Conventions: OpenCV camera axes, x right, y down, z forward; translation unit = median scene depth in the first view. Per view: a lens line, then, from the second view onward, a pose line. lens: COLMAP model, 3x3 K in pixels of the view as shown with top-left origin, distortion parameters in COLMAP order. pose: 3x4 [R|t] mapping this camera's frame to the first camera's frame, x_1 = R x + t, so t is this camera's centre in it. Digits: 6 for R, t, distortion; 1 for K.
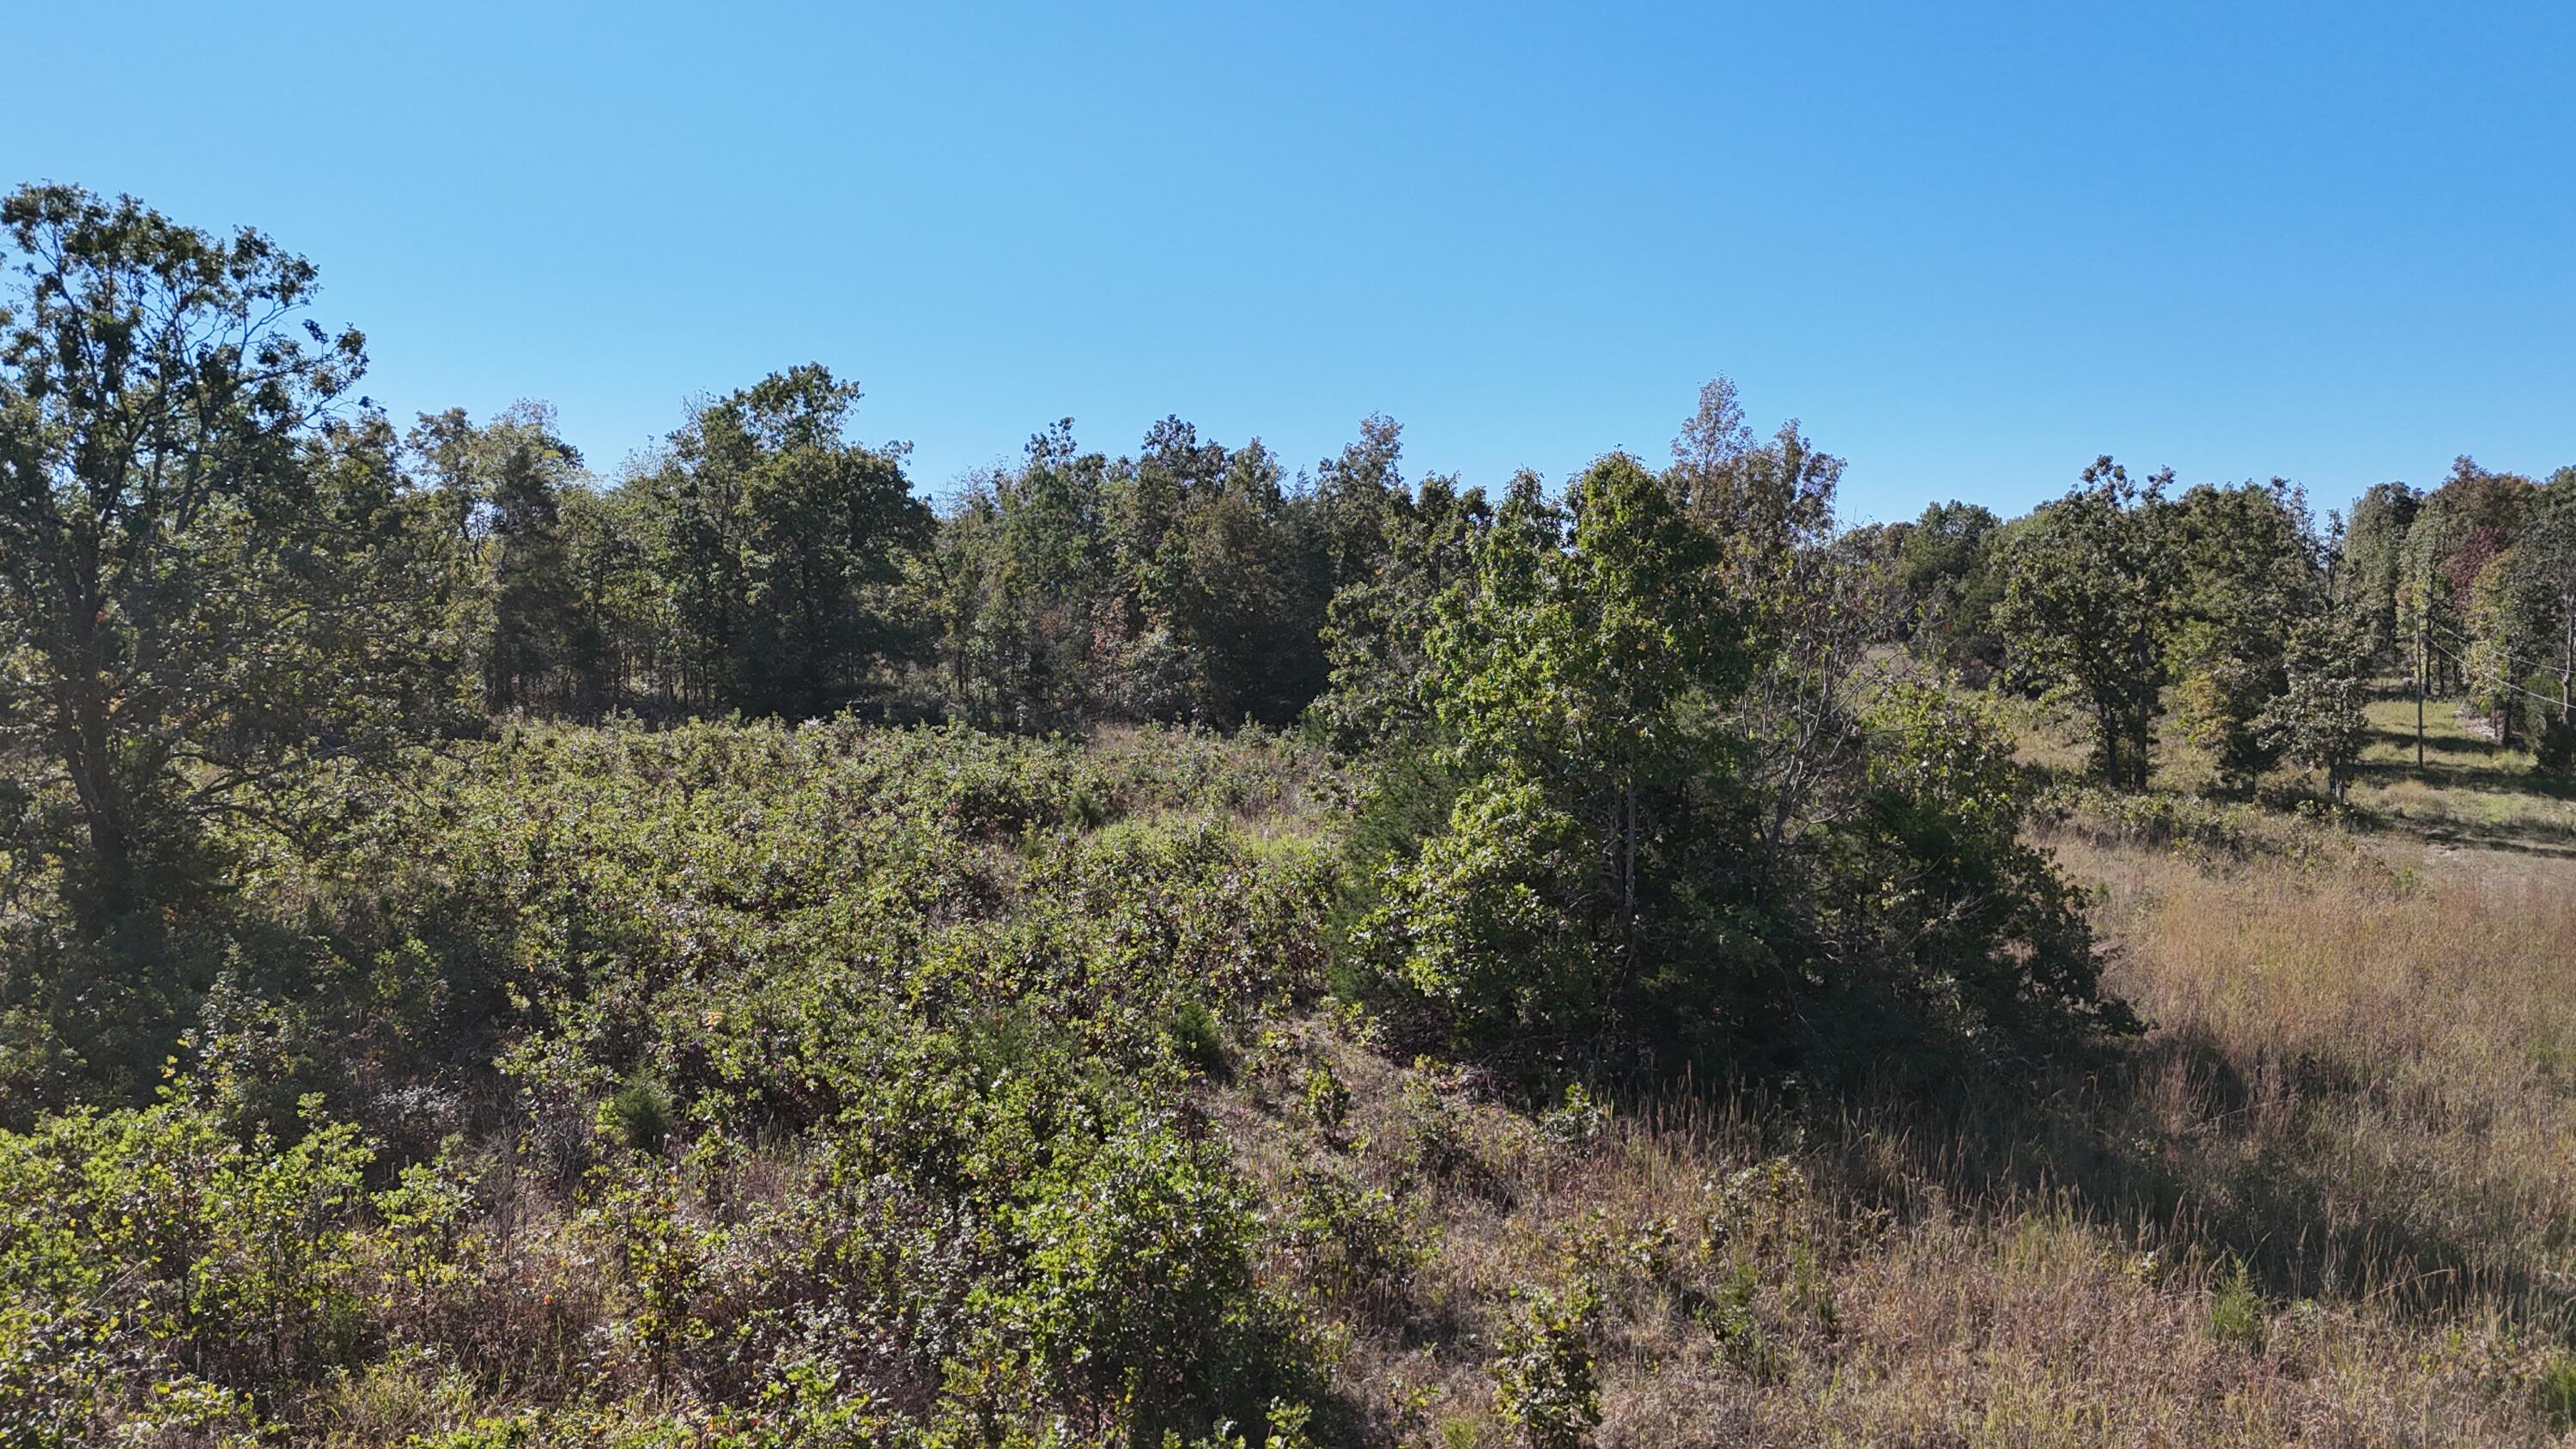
lens RADIAL K [[1873.2, 0, 1288.0], [0, 1873.2, 724.5], [0, 0, 1]] dist [0.086979, -0.087080]
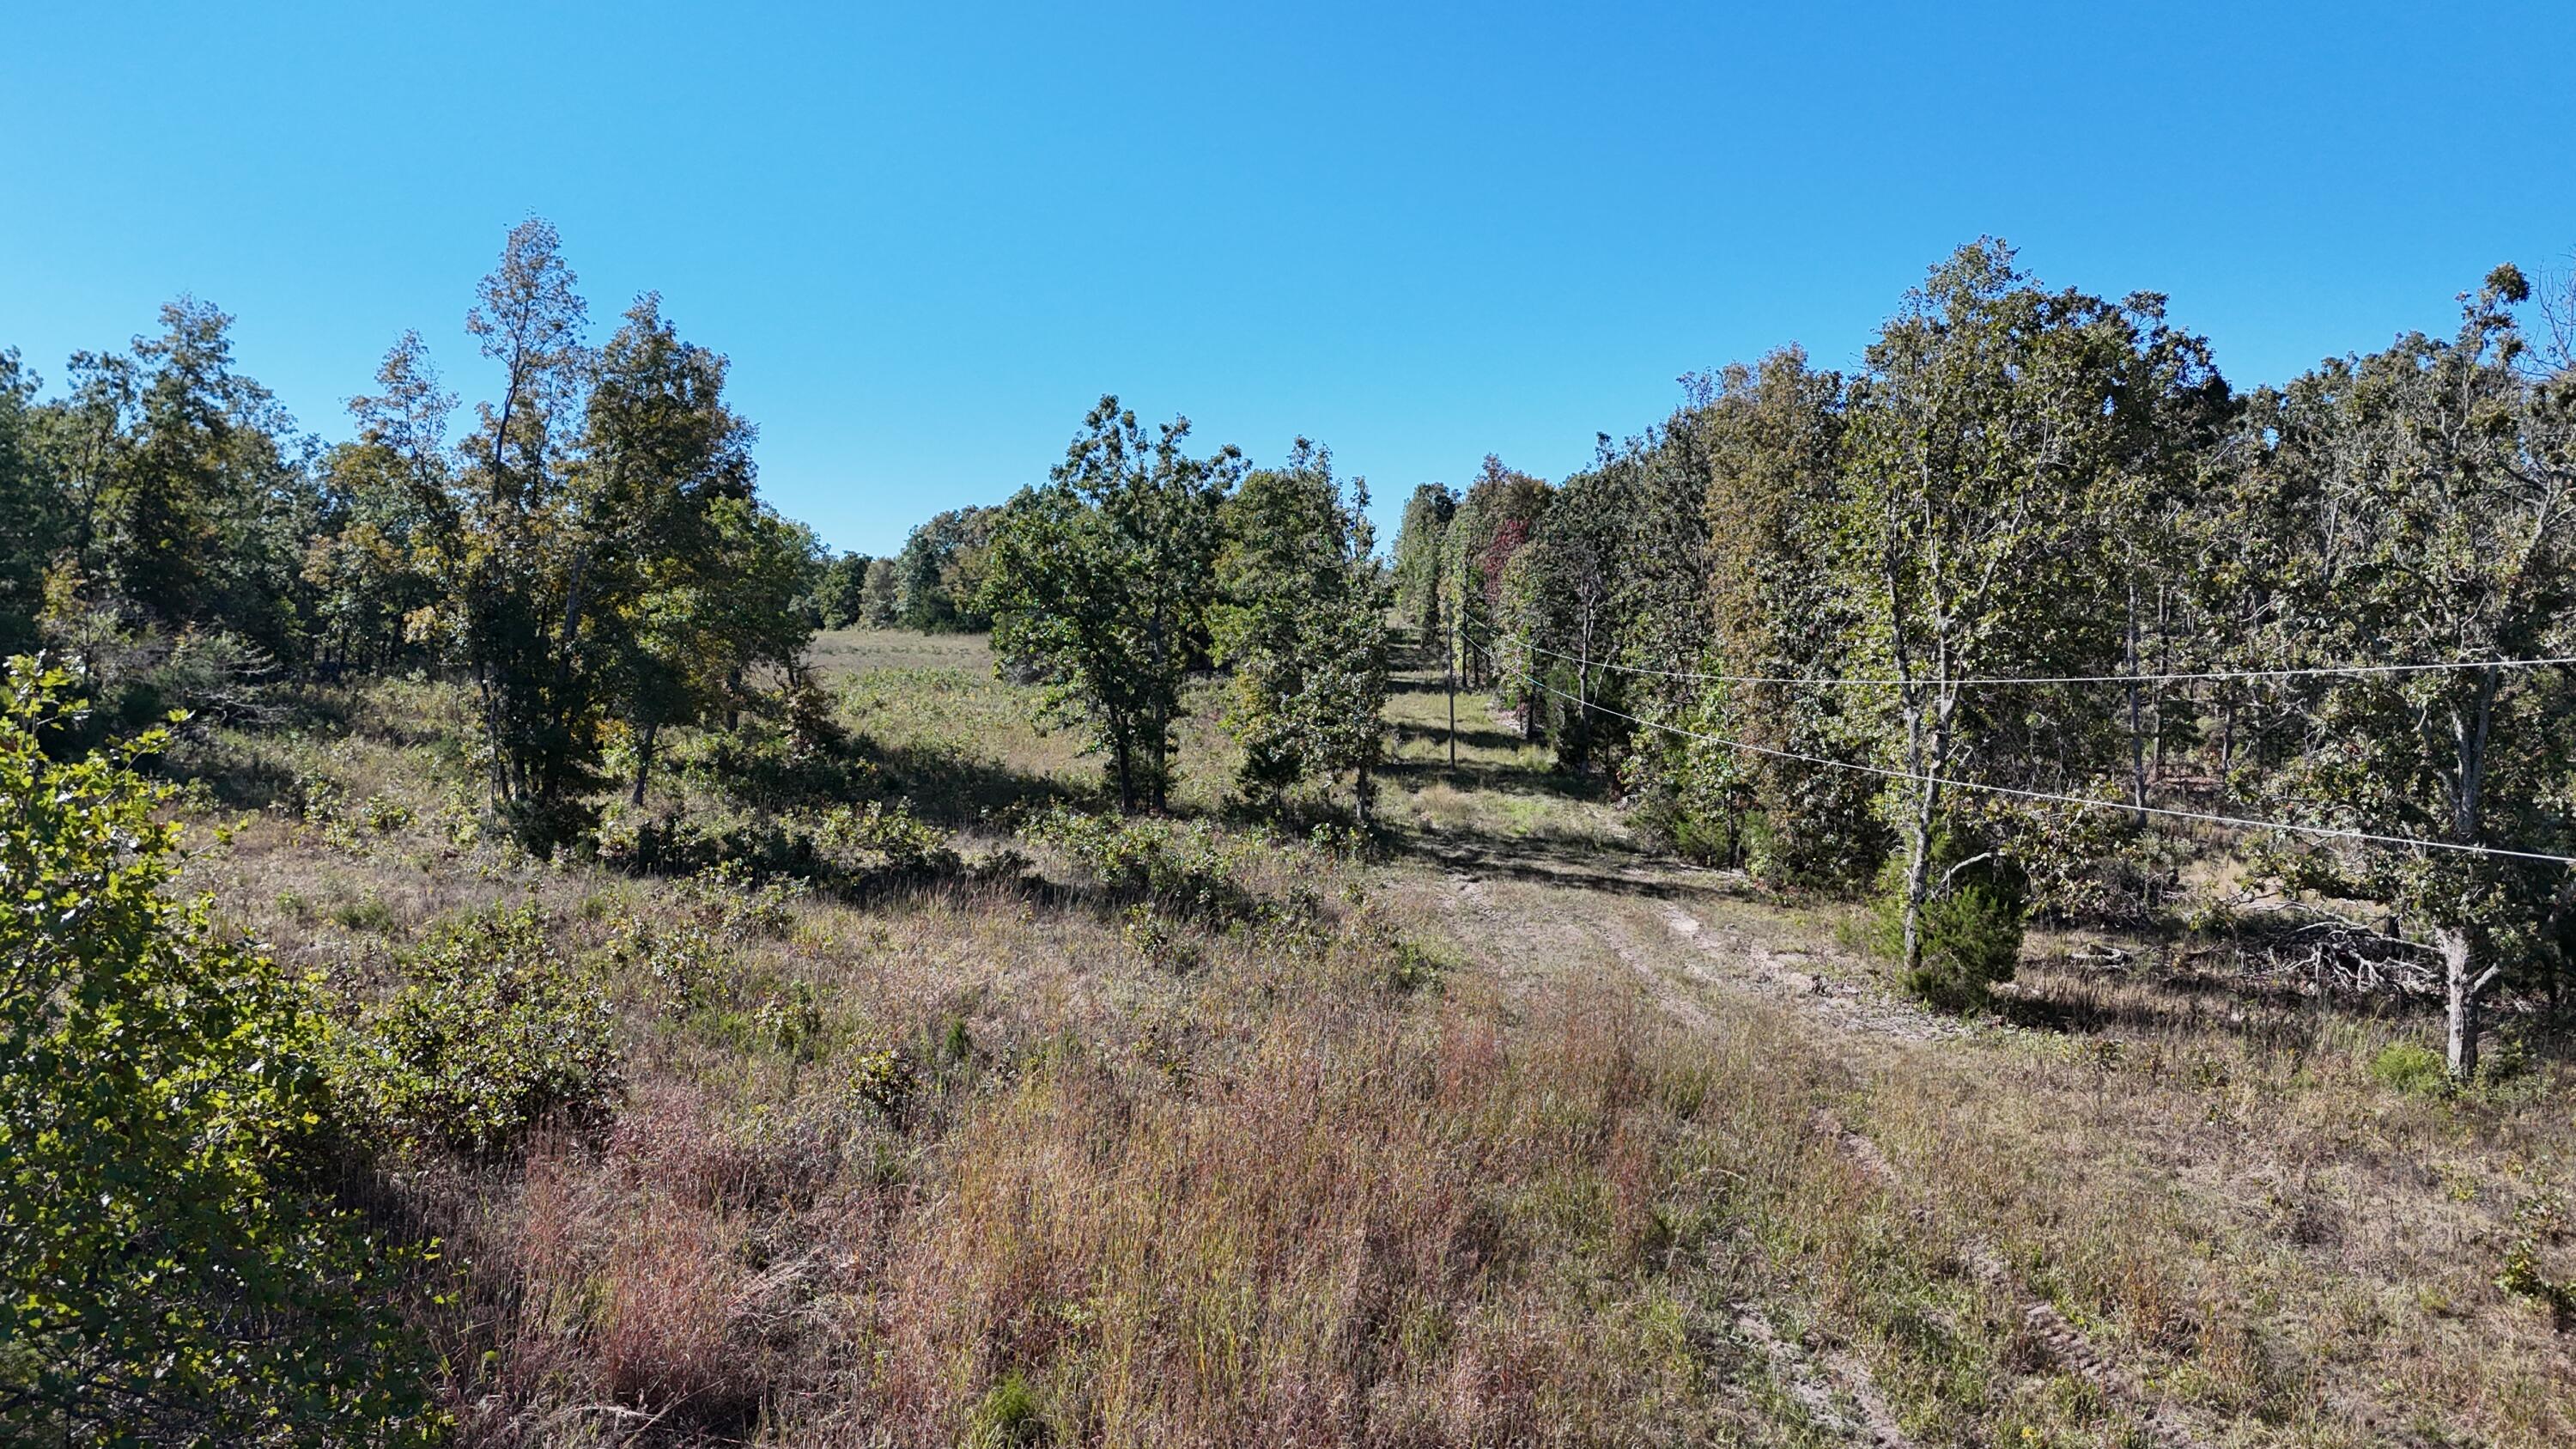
lens RADIAL K [[1851.0, 0, 1237.0], [0, 1851.0, 737.2], [0, 0, 1]] dist [0.087461, -0.082461]
pose [[0.916937, -0.016786, 0.398680, 0.167382], [0.012301, 0.999829, 0.013805, -0.007107], [-0.398843, -0.007754, 0.916986, 0.261603]]
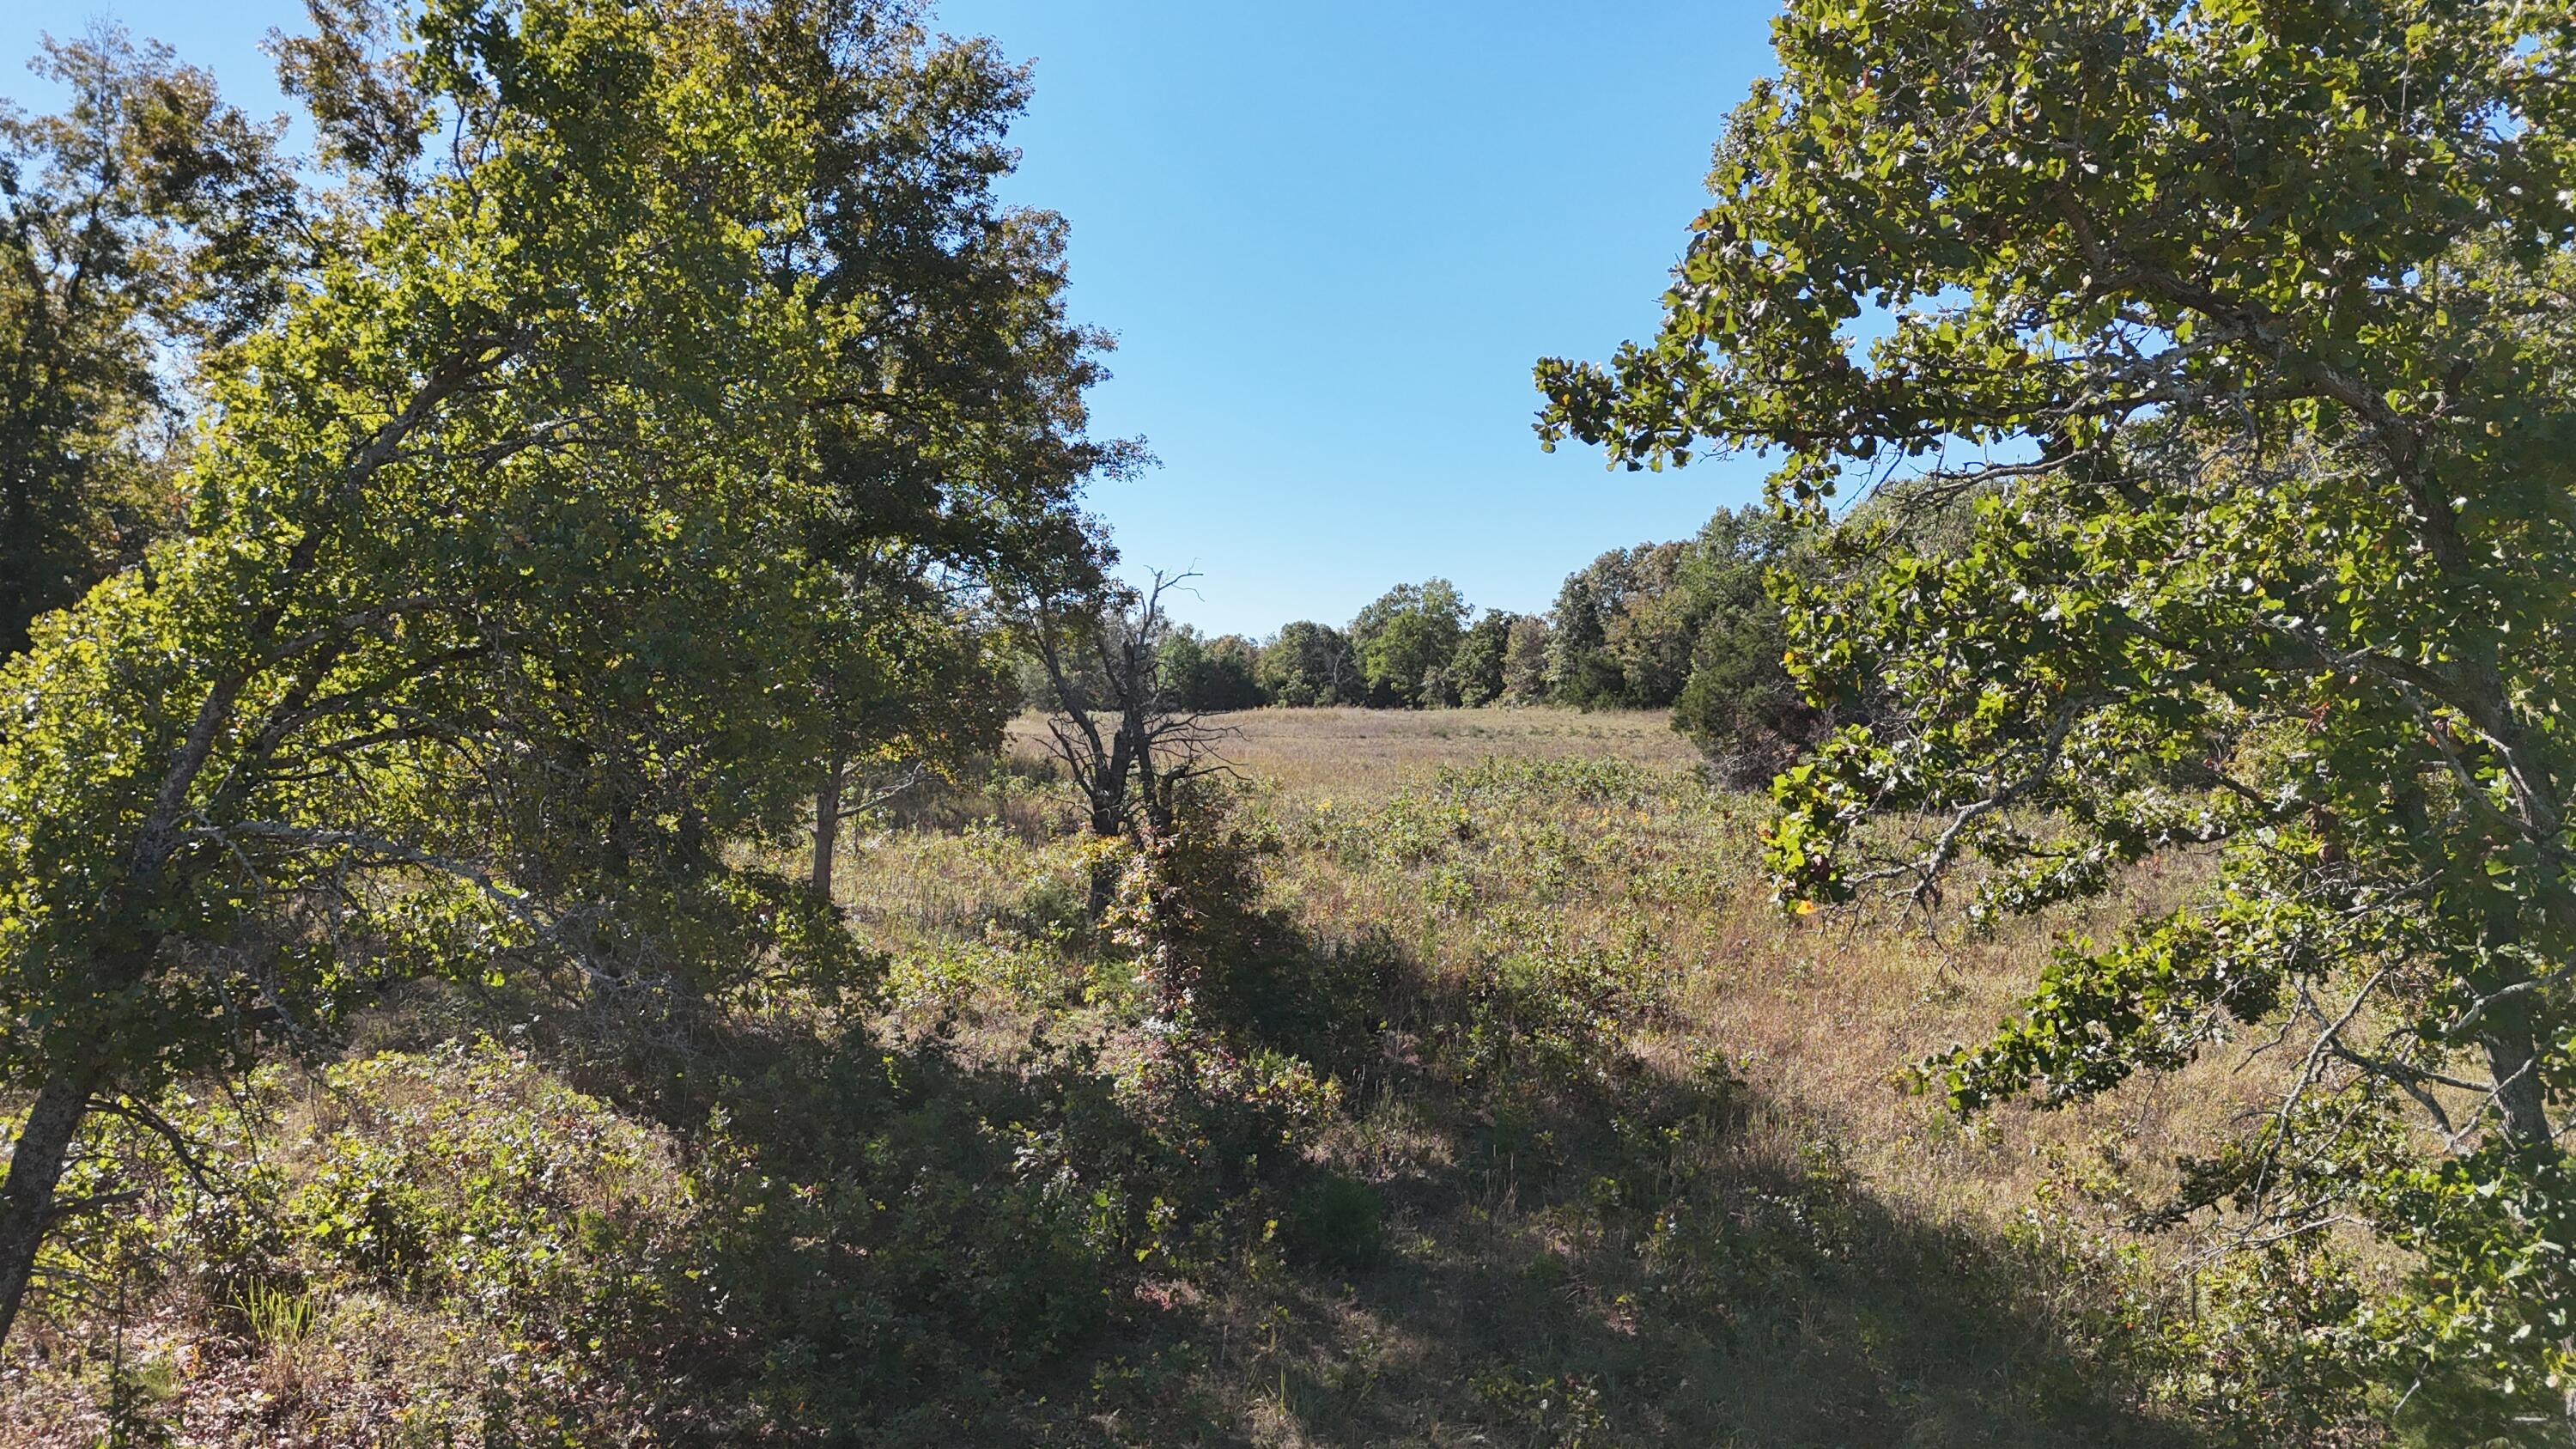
lens RADIAL K [[1873.2, 0, 1288.0], [0, 1873.2, 724.5], [0, 0, 1]] dist [0.086979, -0.087080]
pose [[0.996798, 0.003119, 0.079896, 0.289233], [0.000093, 0.999193, -0.040171, -0.021695], [-0.079957, 0.040049, 0.995993, 0.702175]]
